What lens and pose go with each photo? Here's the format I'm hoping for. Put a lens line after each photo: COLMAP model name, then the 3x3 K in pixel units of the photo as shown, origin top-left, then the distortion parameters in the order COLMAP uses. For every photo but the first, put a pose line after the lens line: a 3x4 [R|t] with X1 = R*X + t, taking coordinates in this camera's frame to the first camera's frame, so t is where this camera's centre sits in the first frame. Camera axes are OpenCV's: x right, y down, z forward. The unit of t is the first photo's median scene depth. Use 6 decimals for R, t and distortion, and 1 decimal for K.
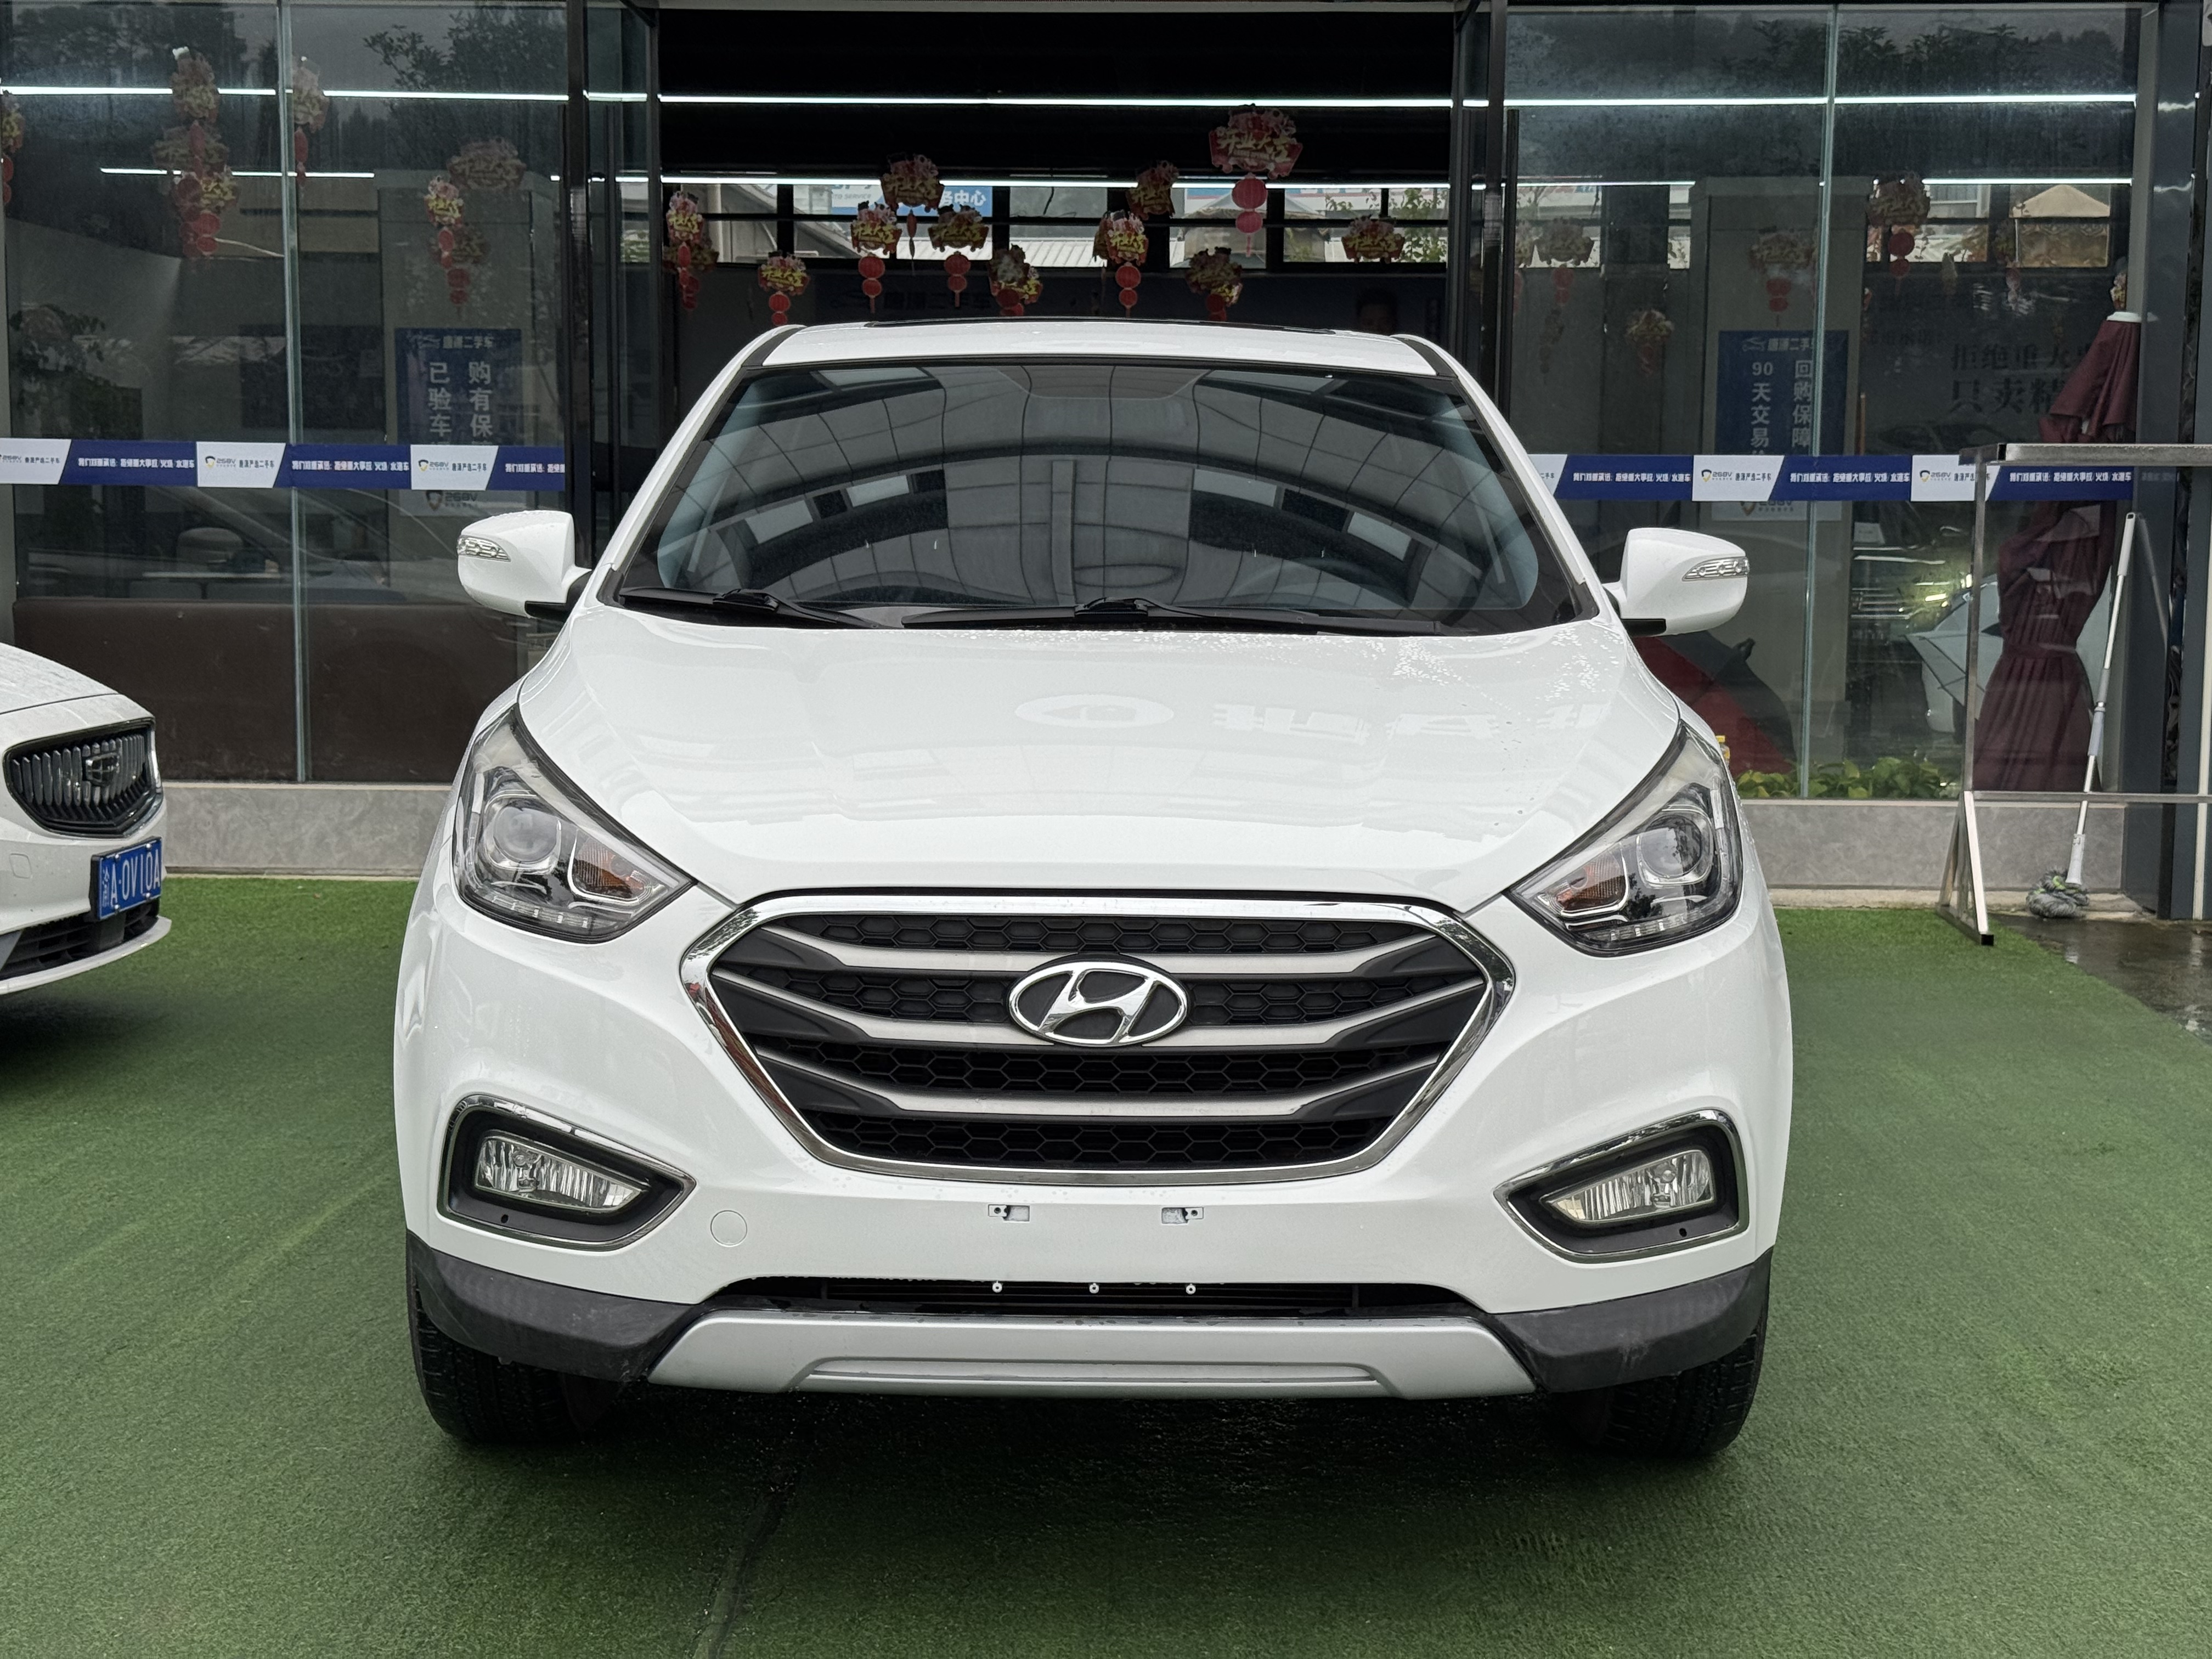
lens RADIAL K [[3035.9, 0, 1141.7], [0, 3035.9, 849.2], [0, 0, 1]] dist [0.118118, 0.000000]
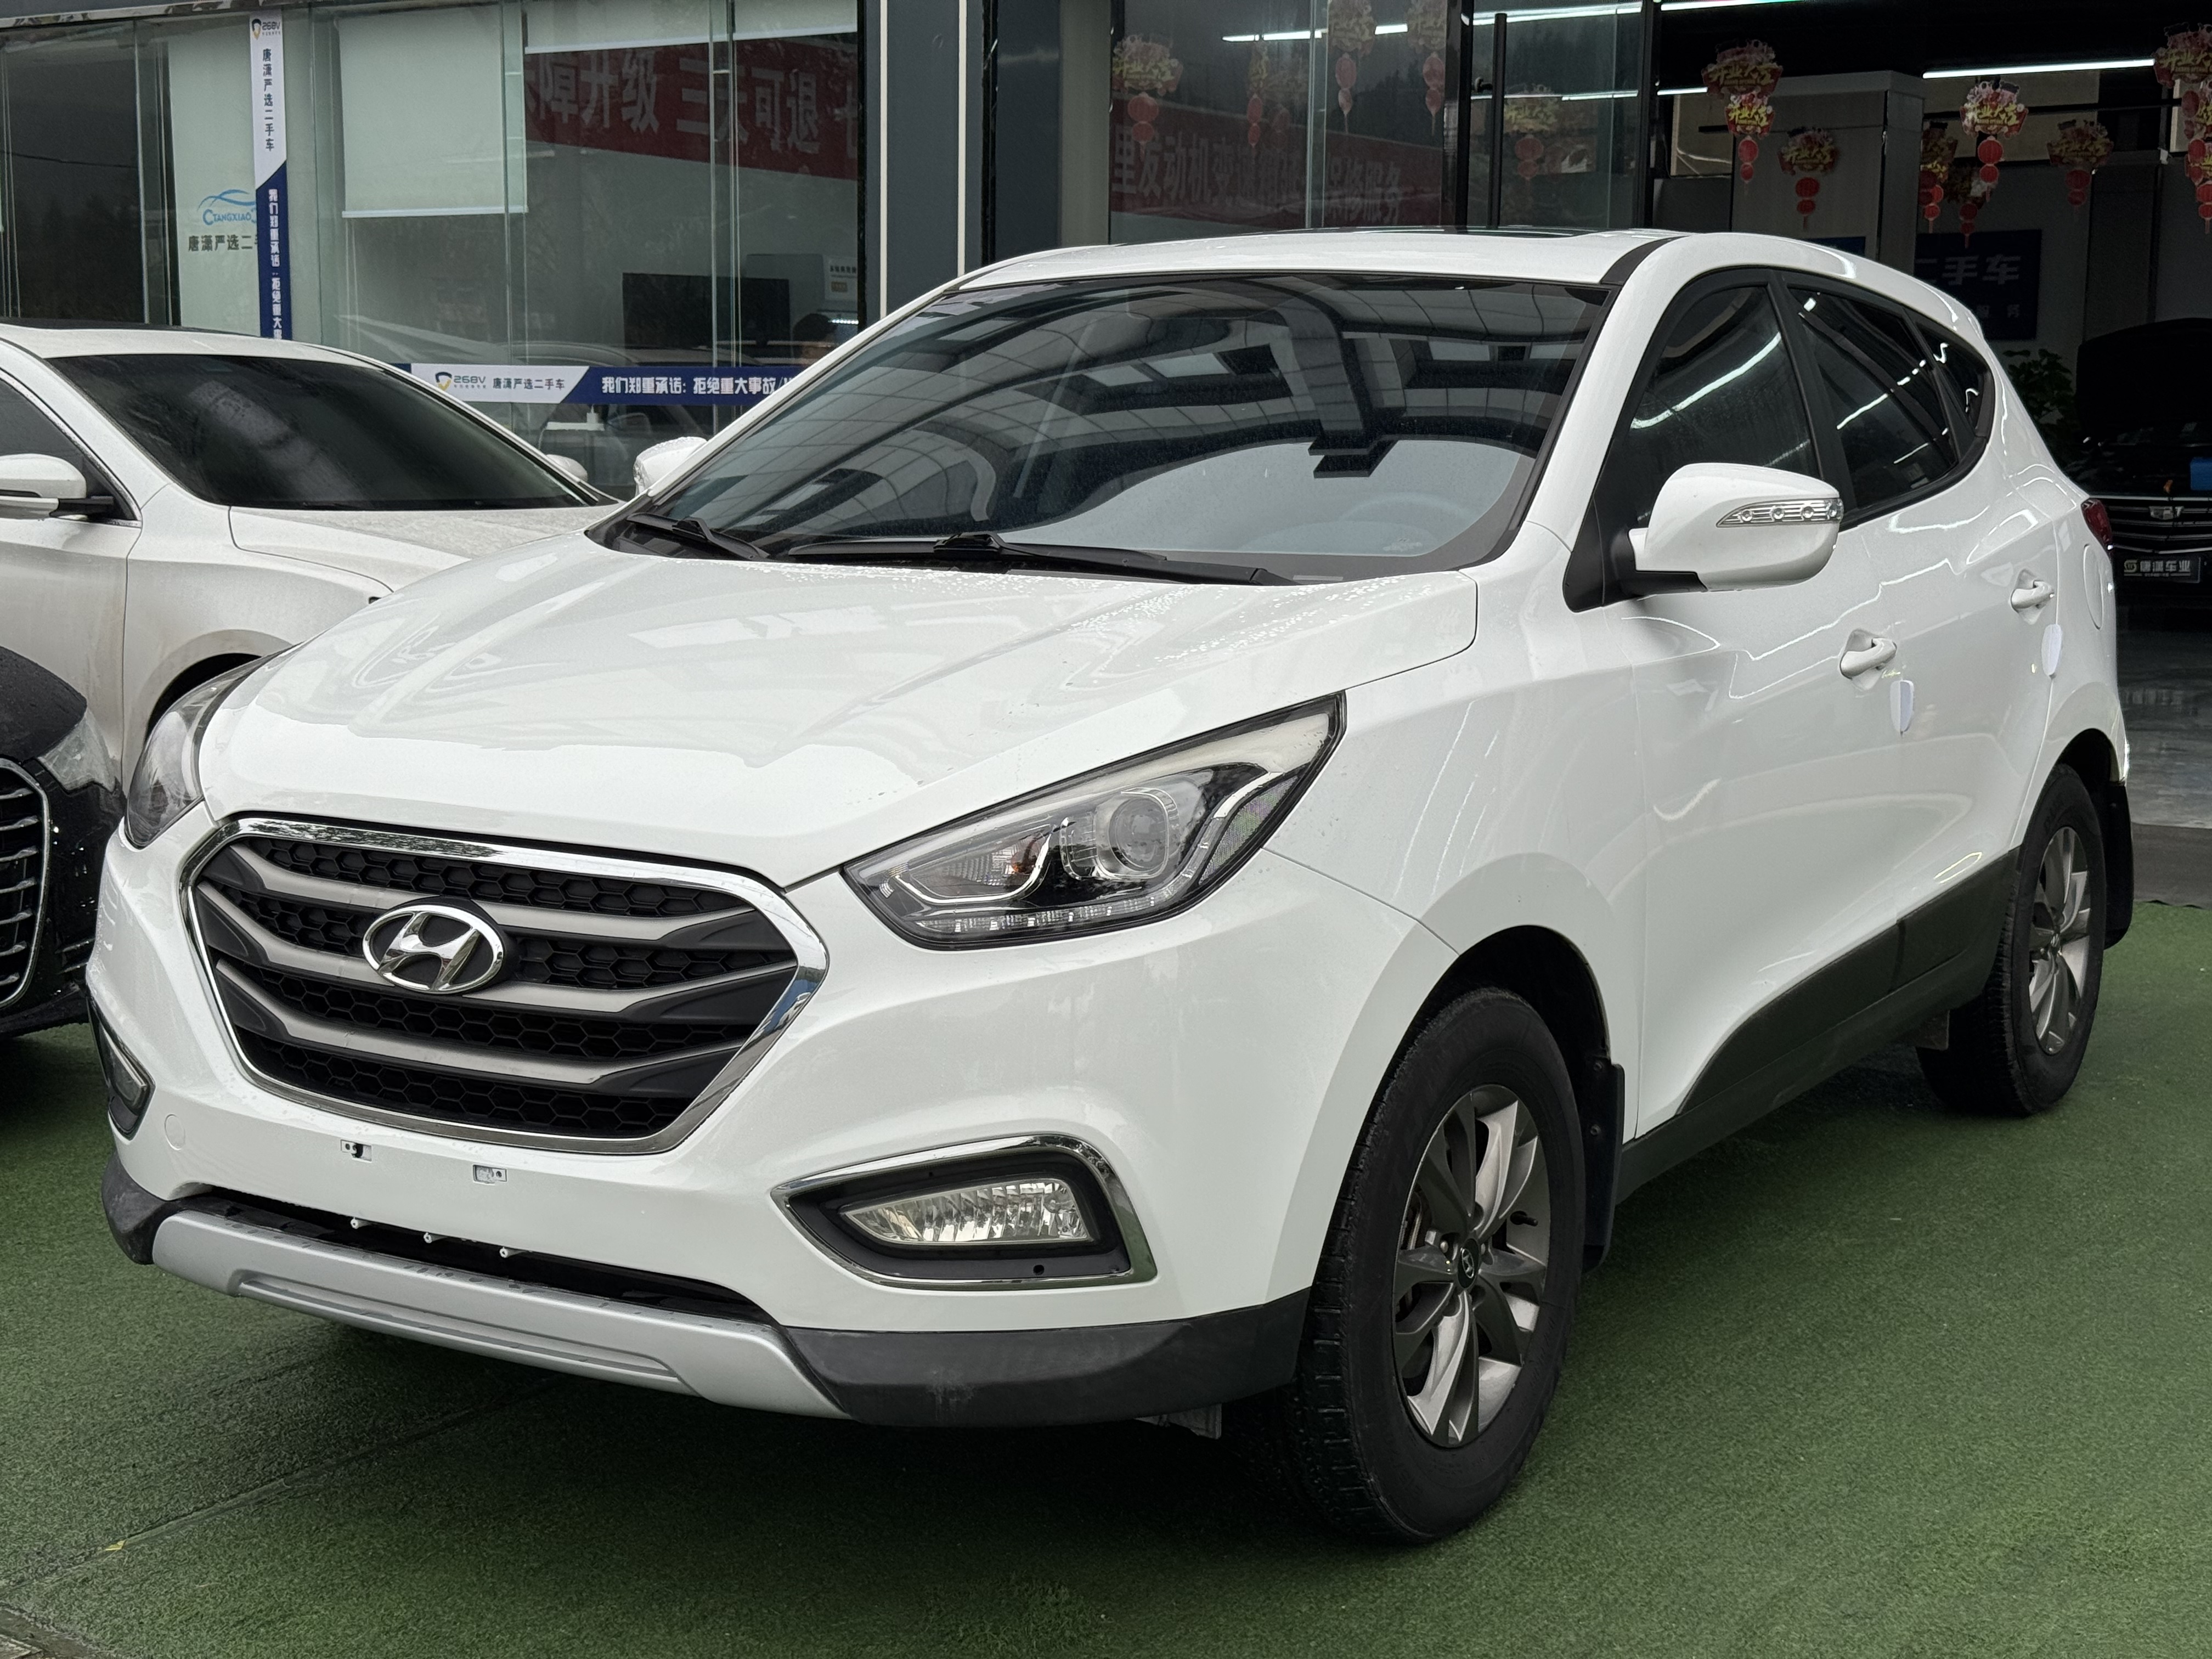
lens RADIAL K [[3035.9, 0, 1158.9], [0, 3035.9, 873.6], [0, 0, 1]] dist [0.118118, 0.000000]
pose [[0.854472, 0.080398, -0.513238, 0.670288], [-0.061879, 0.996670, 0.053108, -0.038628], [0.515798, -0.013621, 0.856602, 0.275791]]
